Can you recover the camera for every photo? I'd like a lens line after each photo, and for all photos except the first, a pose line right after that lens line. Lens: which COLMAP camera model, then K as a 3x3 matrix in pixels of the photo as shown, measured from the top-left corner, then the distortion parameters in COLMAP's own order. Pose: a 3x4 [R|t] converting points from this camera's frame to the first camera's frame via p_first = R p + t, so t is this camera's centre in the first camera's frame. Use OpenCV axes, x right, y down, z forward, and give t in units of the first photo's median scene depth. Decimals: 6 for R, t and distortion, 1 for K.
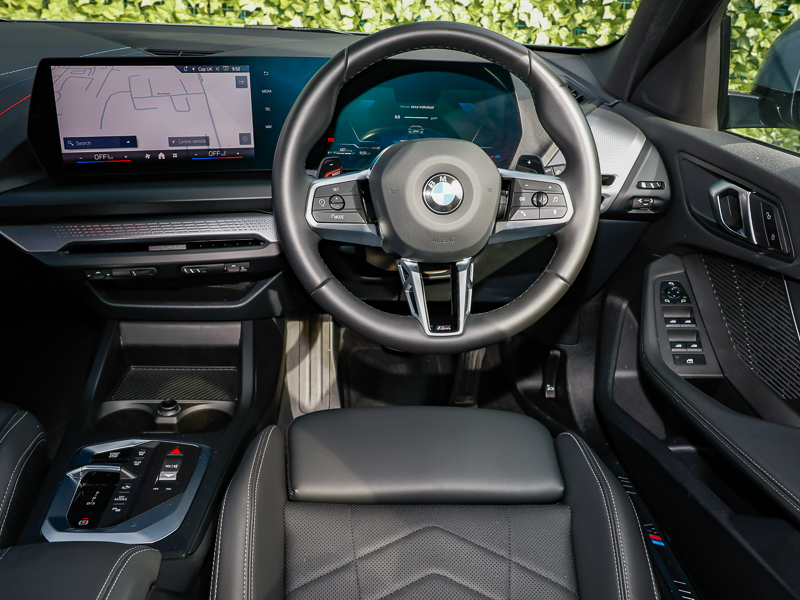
lens RADIAL K [[799.1, 0, 395.9], [0, 799.1, 298.3], [0, 0, 1]] dist [0.027127, 0.000000]
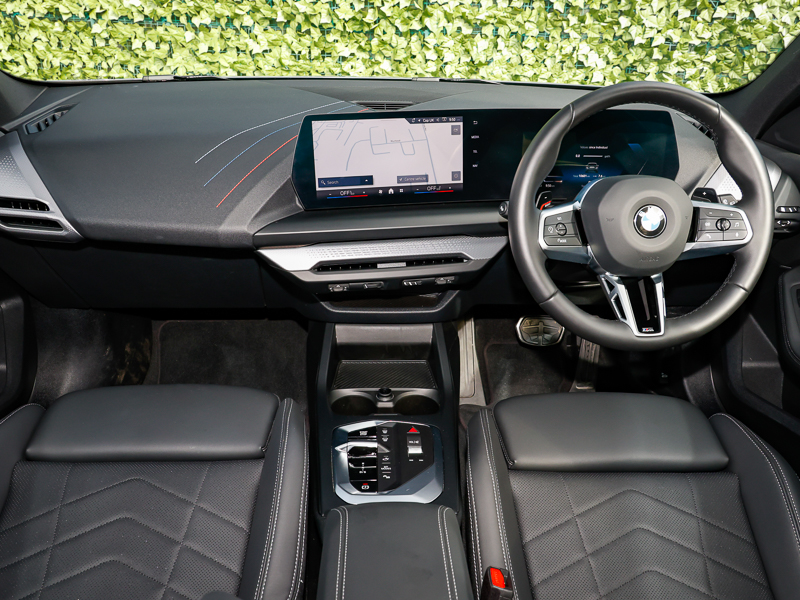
lens RADIAL K [[691.0, 0, 403.1], [0, 691.0, 300.6], [0, 0, 1]] dist [0.017580, -0.022102]
pose [[0.999728, -0.009214, -0.021409, -0.253172], [0.009372, 0.999929, 0.007298, -0.016600], [0.021340, -0.007496, 0.999744, -0.066140]]
